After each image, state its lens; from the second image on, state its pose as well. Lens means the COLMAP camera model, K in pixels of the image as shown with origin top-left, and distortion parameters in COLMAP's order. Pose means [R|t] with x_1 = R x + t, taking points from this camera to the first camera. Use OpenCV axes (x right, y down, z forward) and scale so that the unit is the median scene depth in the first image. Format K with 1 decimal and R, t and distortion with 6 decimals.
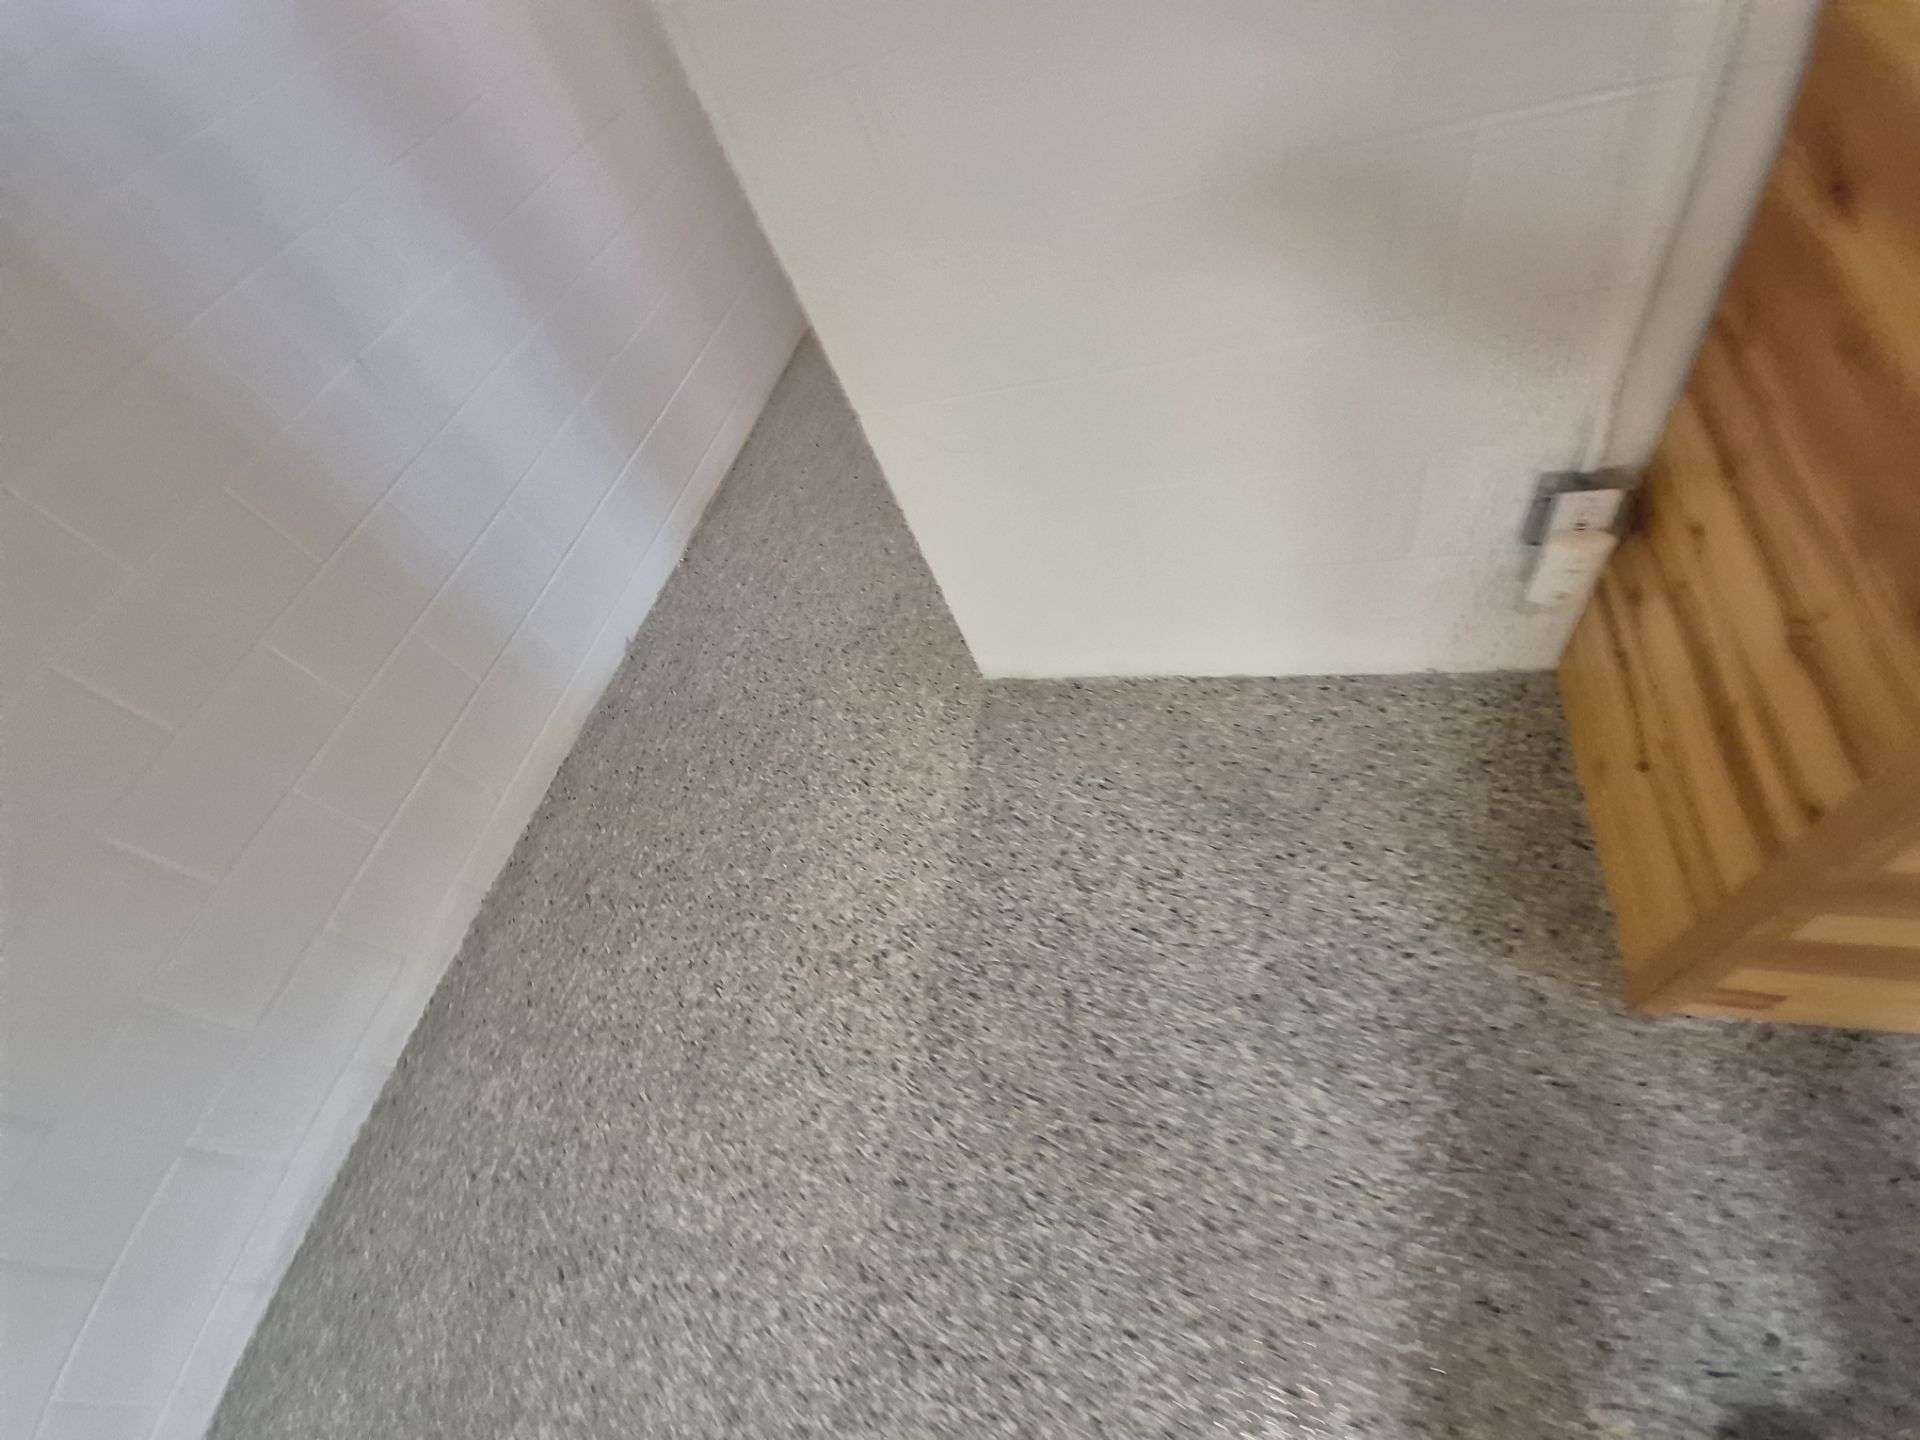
lens RADIAL K [[770.1, 0, 962.3], [0, 770.1, 708.5], [0, 0, 1]] dist [0.000956, -0.011037]
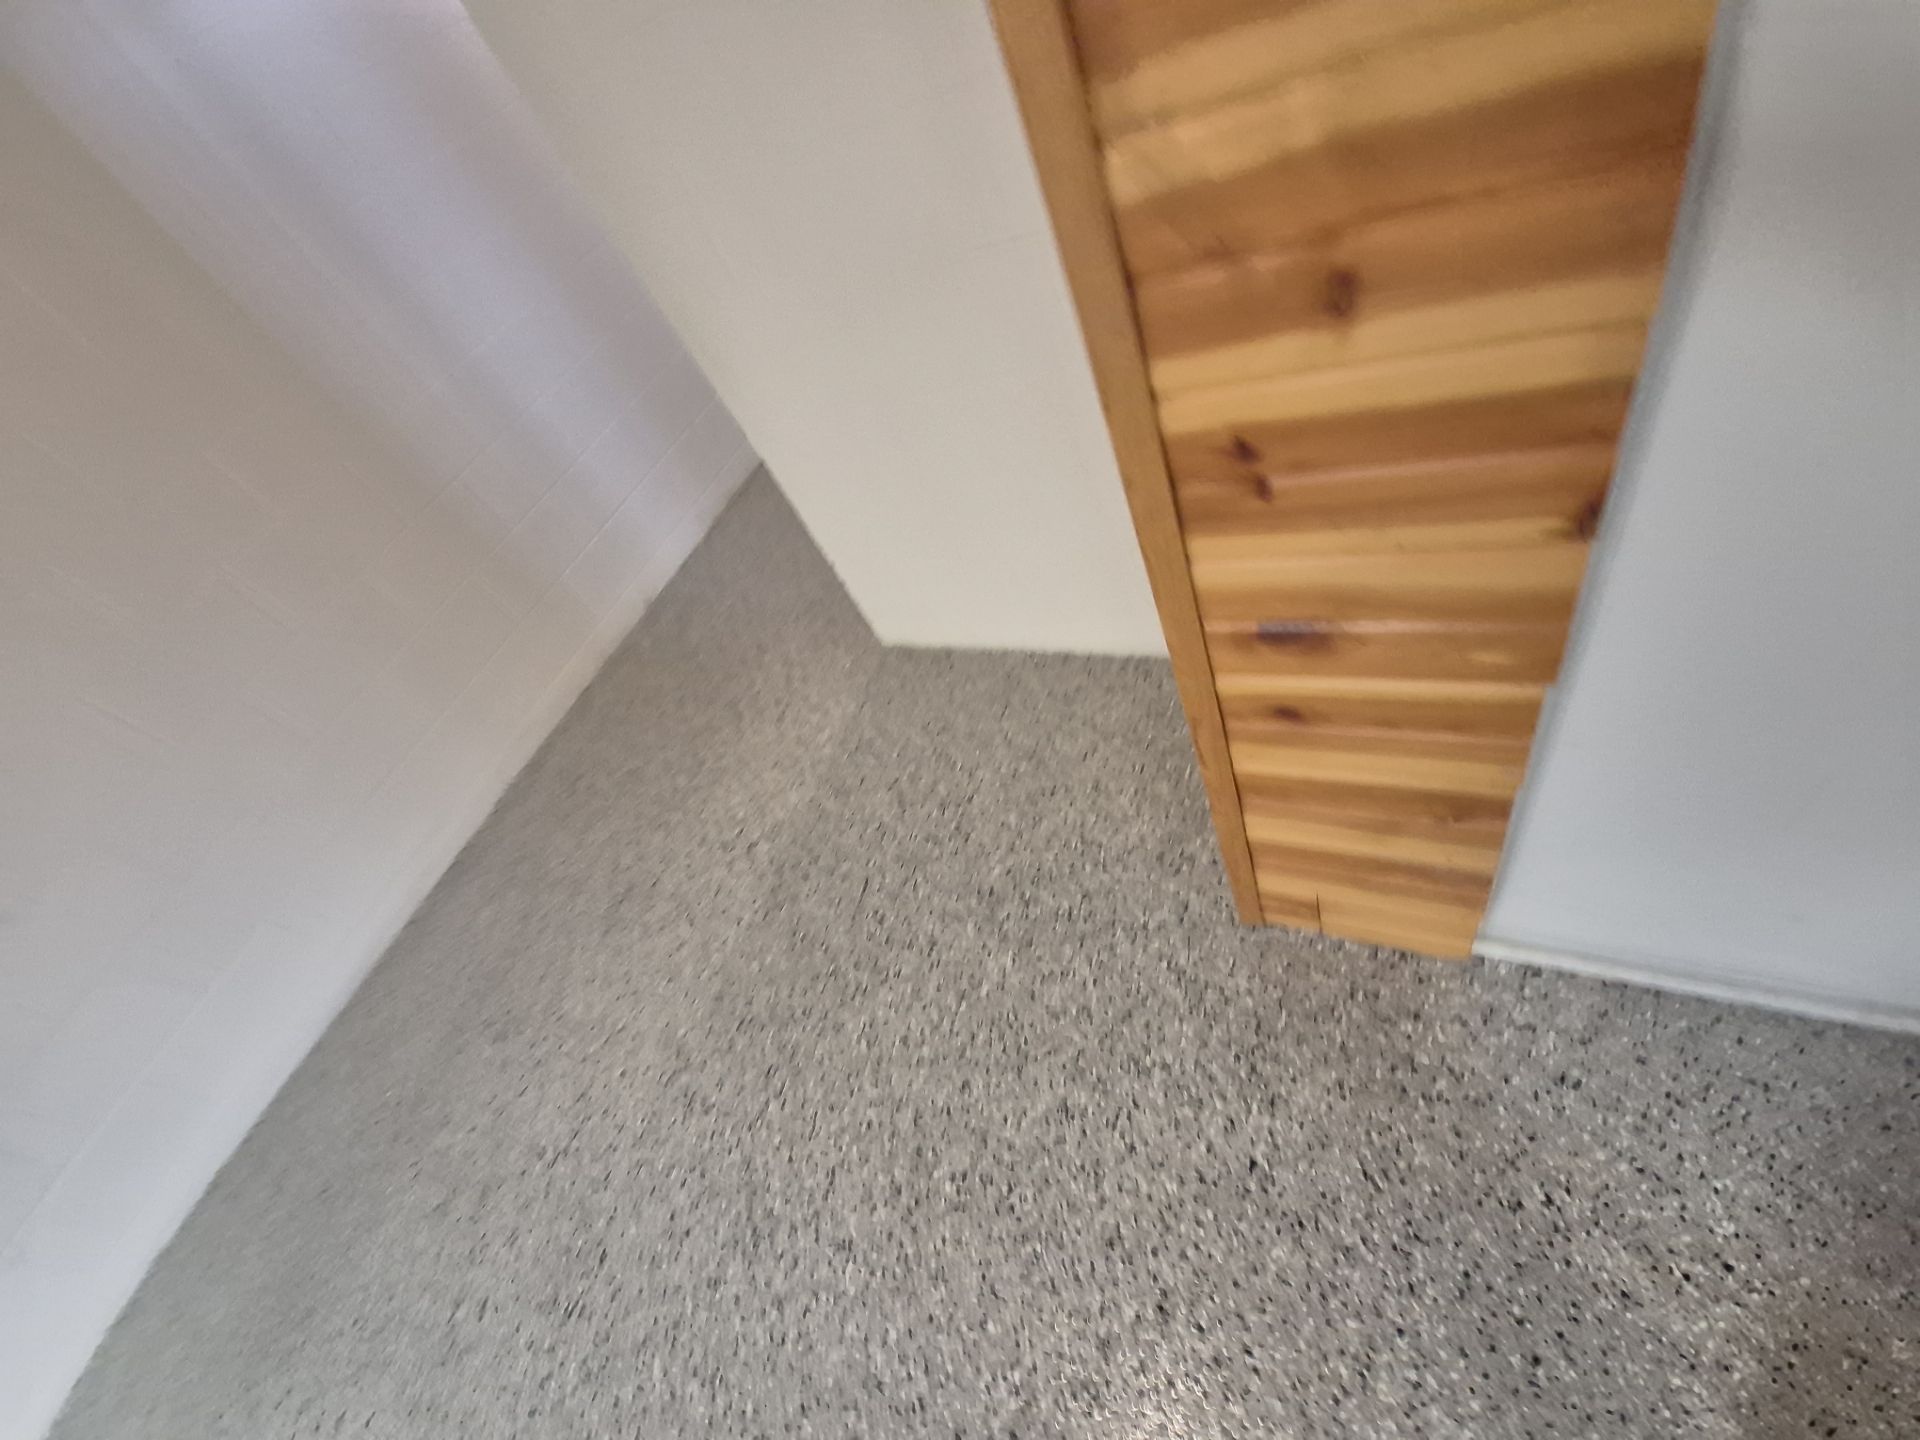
lens RADIAL K [[773.1, 0, 963.3], [0, 773.1, 709.4], [0, 0, 1]] dist [-0.002404, -0.009370]
pose [[0.984680, 0.088647, -0.150156, 0.428438], [-0.090082, 0.995931, -0.002766, 0.069106], [0.149300, 0.016250, 0.988658, -0.241864]]
